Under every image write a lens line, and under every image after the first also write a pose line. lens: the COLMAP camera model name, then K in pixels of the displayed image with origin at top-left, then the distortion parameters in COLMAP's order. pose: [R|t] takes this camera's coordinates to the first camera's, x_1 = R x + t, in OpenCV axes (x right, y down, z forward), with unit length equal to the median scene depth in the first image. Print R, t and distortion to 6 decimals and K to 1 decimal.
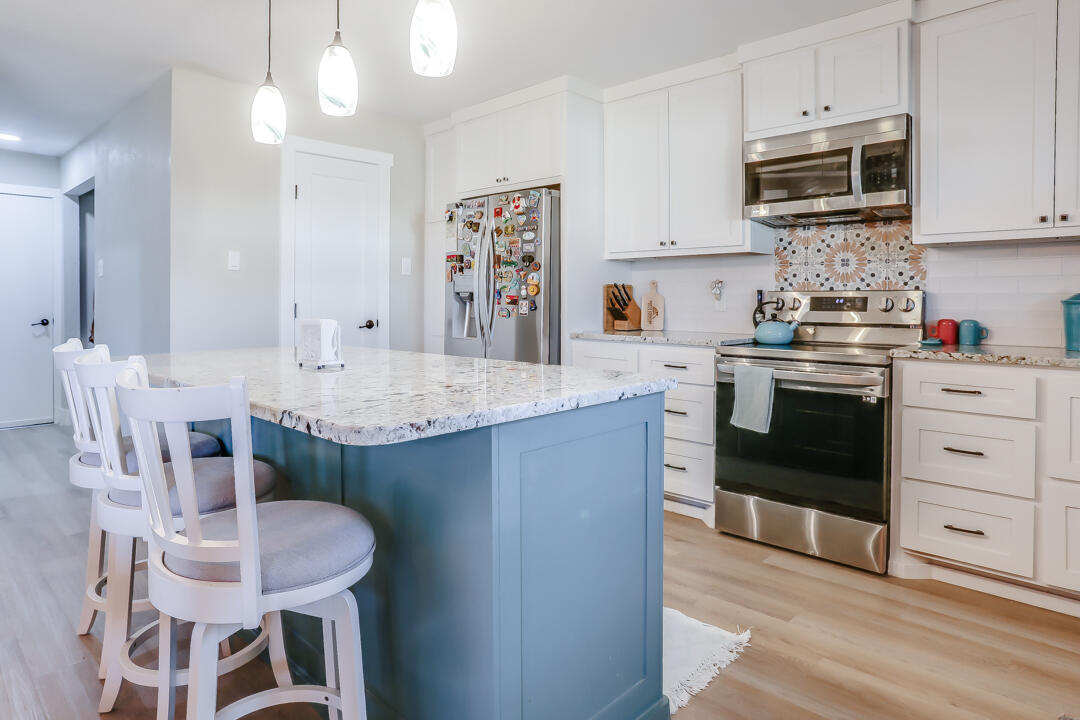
lens RADIAL K [[645.4, 0, 534.9], [0, 645.4, 322.8], [0, 0, 1]] dist [-0.052171, 0.047933]
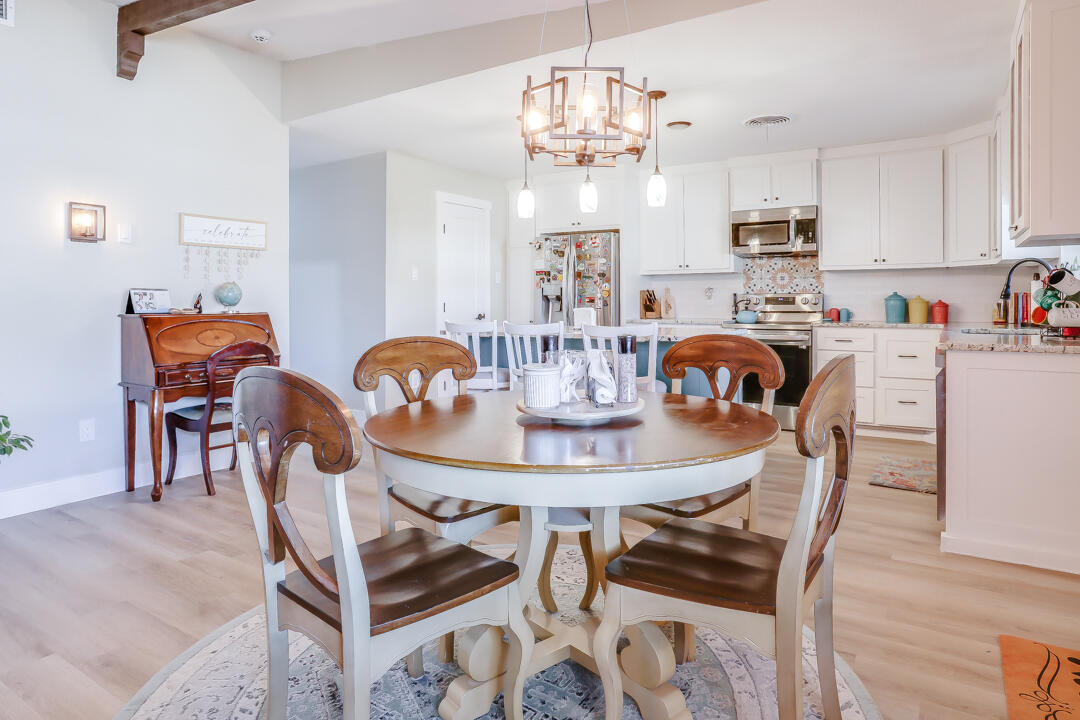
lens RADIAL K [[652.9, 0, 542.0], [0, 652.9, 330.4], [0, 0, 1]] dist [-0.068560, 0.049657]
pose [[0.983343, -0.011405, 0.181402, -0.491212], [0.010687, 0.999931, 0.004937, 0.035484], [-0.181445, -0.002916, 0.983397, -0.647922]]
